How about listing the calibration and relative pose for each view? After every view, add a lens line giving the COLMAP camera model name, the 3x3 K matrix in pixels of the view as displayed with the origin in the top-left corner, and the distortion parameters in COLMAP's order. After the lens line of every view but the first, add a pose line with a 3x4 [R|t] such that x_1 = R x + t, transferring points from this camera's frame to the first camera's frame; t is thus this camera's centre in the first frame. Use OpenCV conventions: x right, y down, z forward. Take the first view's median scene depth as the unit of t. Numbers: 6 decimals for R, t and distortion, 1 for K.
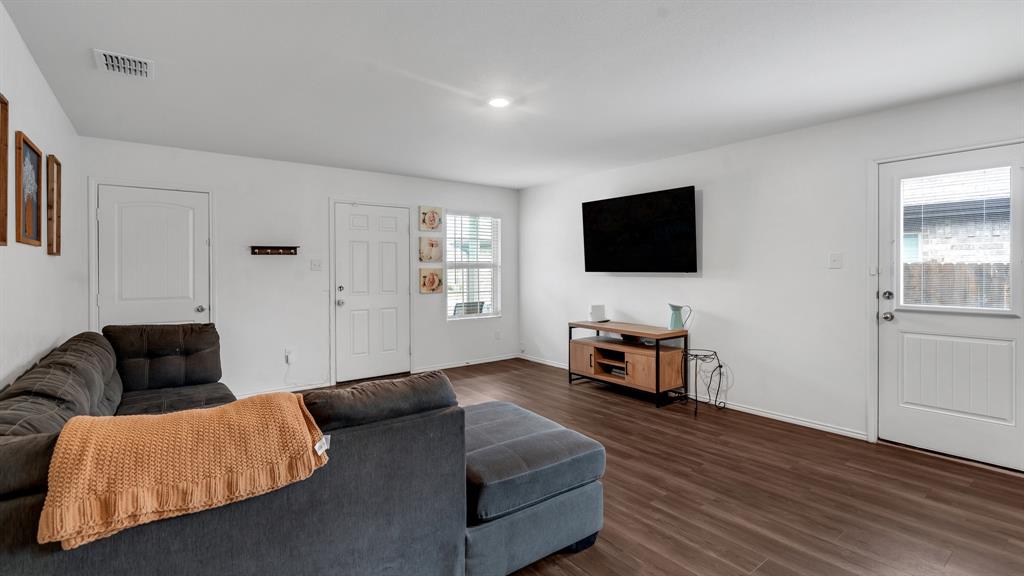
lens RADIAL K [[467.8, 0, 511.9], [0, 467.8, 278.3], [0, 0, 1]] dist [-0.011871, 0.003187]
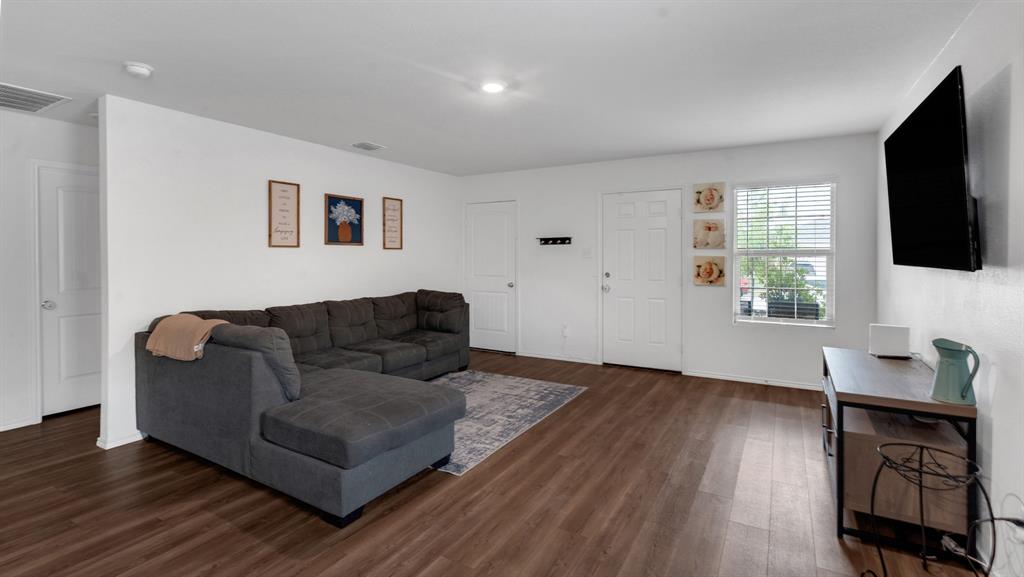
lens RADIAL K [[467.8, 0, 511.5], [0, 467.8, 257.9], [0, 0, 1]] dist [-0.011871, 0.003187]
pose [[0.384903, 0.010218, -0.922900, 0.472113], [-0.019637, 0.999803, 0.002879, -0.013947], [0.922748, 0.017015, 0.385028, 0.351789]]
